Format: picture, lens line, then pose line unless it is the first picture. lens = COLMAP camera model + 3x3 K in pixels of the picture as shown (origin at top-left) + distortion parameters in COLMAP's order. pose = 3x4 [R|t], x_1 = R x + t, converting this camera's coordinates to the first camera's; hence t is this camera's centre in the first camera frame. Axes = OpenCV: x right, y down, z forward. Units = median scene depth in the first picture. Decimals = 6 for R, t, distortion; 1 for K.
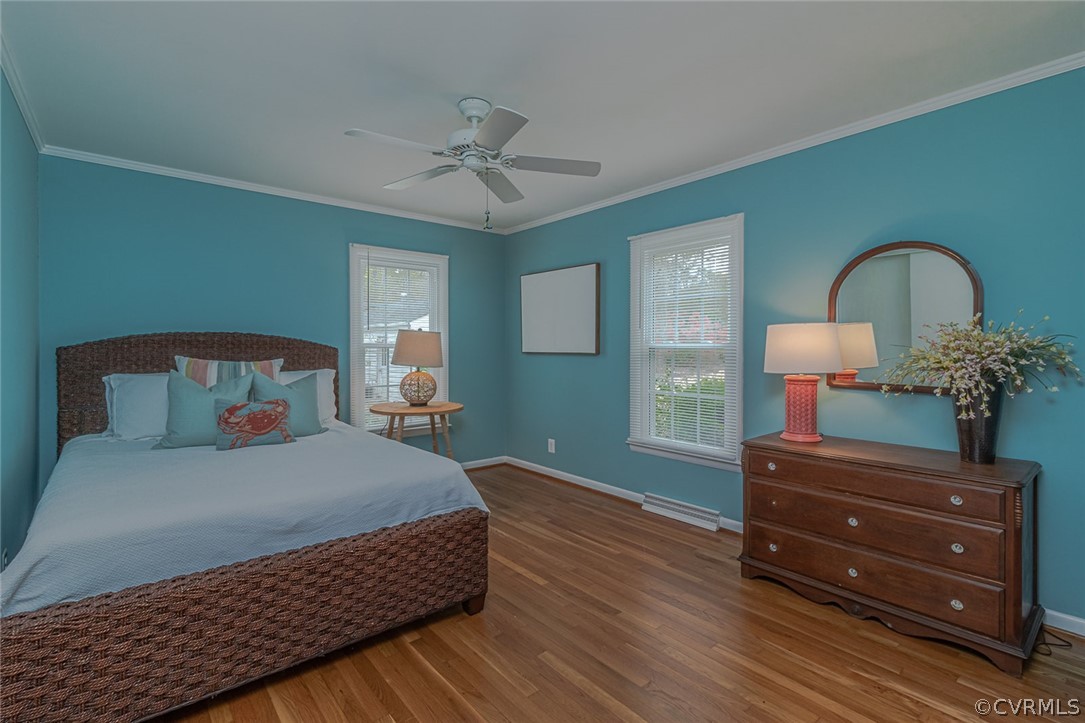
lens RADIAL K [[504.5, 0, 544.8], [0, 504.5, 346.1], [0, 0, 1]] dist [0.002616, 0.000813]
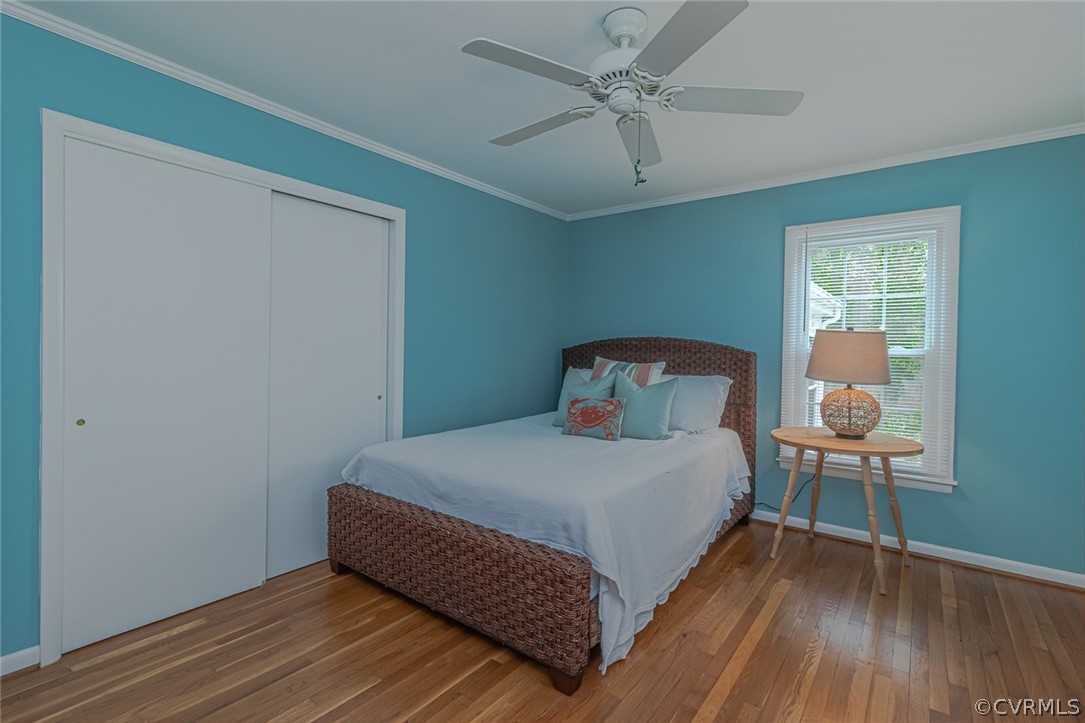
lens RADIAL K [[500.0, 0, 537.9], [0, 500.0, 352.0], [0, 0, 1]] dist [0.006654, 0.000446]
pose [[0.217768, 0.010975, -0.975939, 0.525419], [-0.014783, 0.999859, 0.007945, 0.001111], [0.975888, 0.012697, 0.217900, 0.692599]]
